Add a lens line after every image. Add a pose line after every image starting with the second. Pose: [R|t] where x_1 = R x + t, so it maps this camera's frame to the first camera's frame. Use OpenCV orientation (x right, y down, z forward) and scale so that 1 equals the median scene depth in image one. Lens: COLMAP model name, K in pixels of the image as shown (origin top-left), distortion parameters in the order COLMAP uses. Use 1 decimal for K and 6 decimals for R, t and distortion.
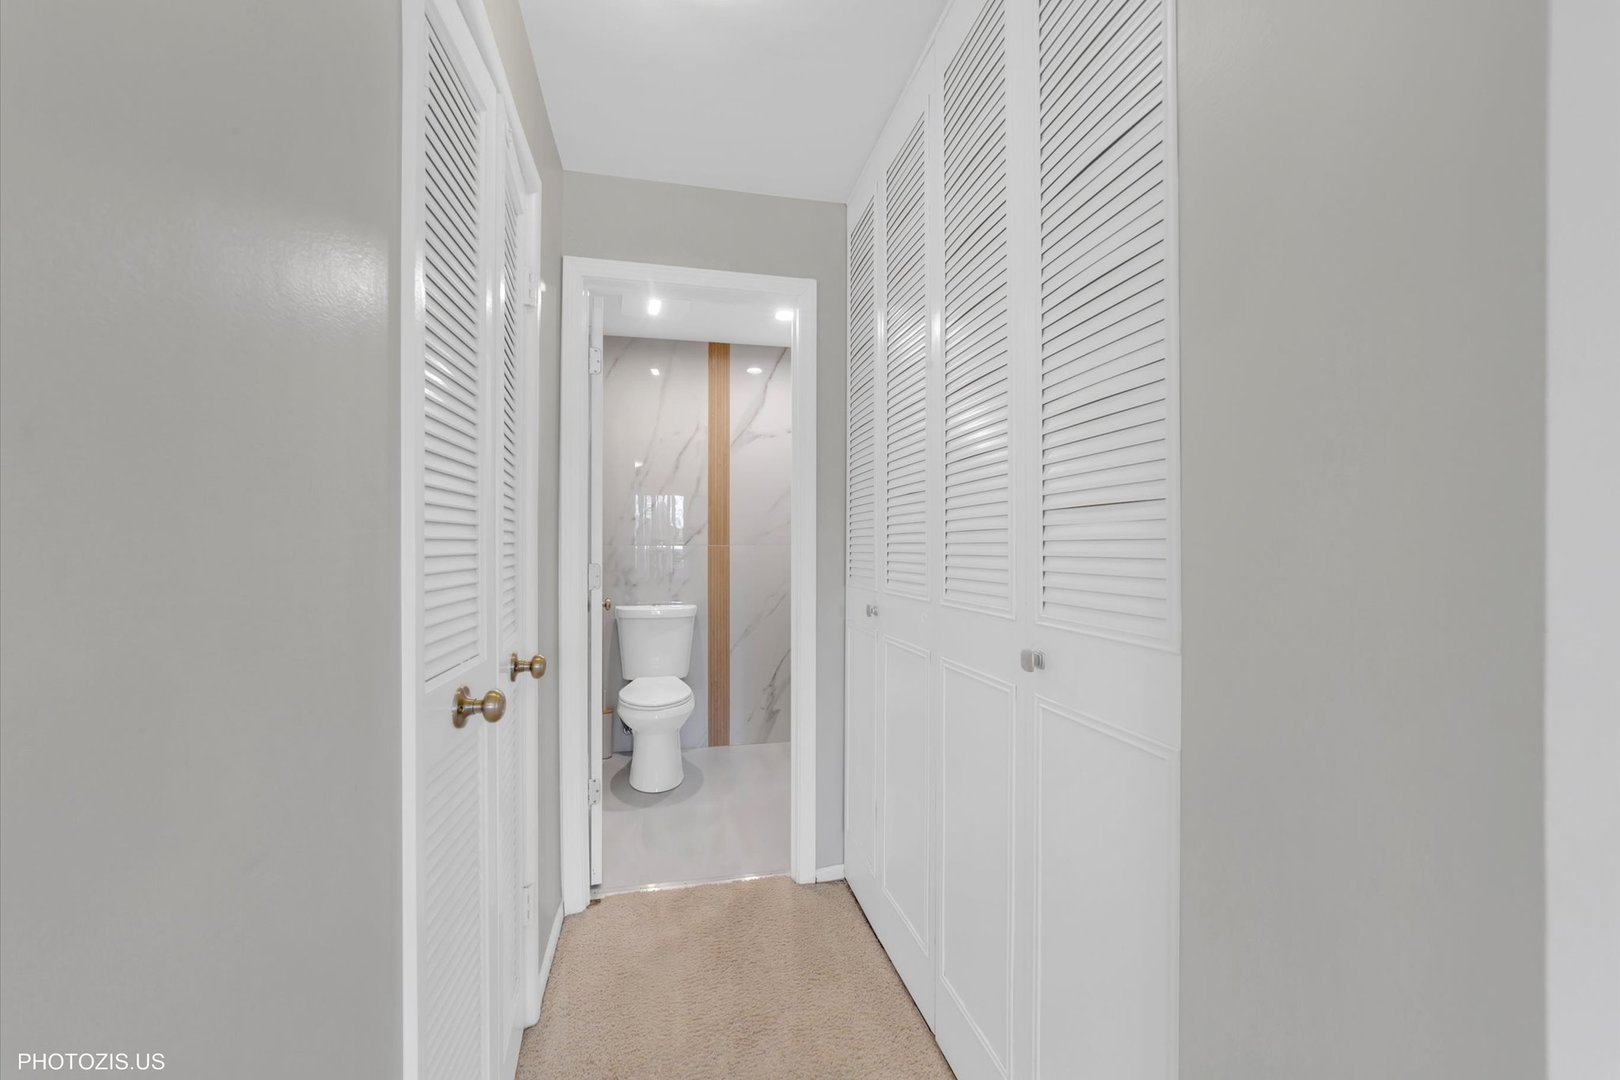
lens RADIAL K [[628.6, 0, 815.1], [0, 628.6, 550.4], [0, 0, 1]] dist [0.000473, -0.000005]
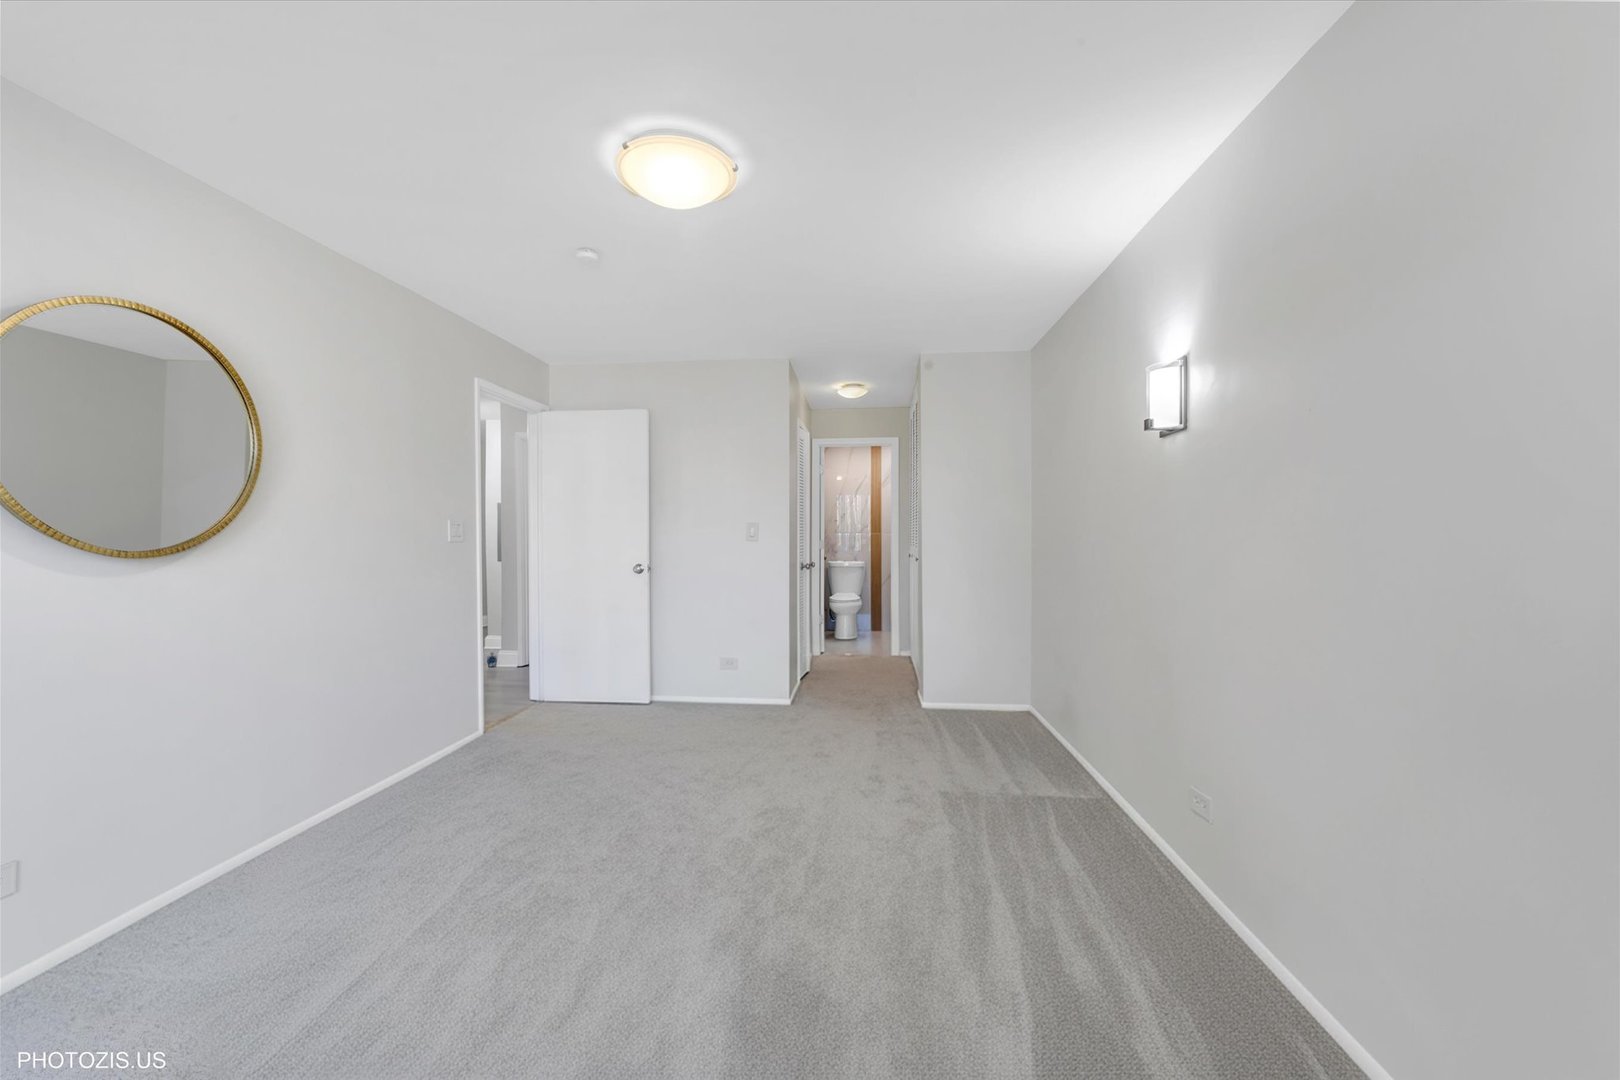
lens RADIAL K [[628.6, 0, 815.1], [0, 628.6, 550.4], [0, 0, 1]] dist [0.000473, -0.000005]
pose [[0.948926, 0.000149, -0.315498, 0.352303], [0.006630, 0.999770, 0.020415, 0.004211], [0.315429, -0.021464, 0.948706, -1.165757]]
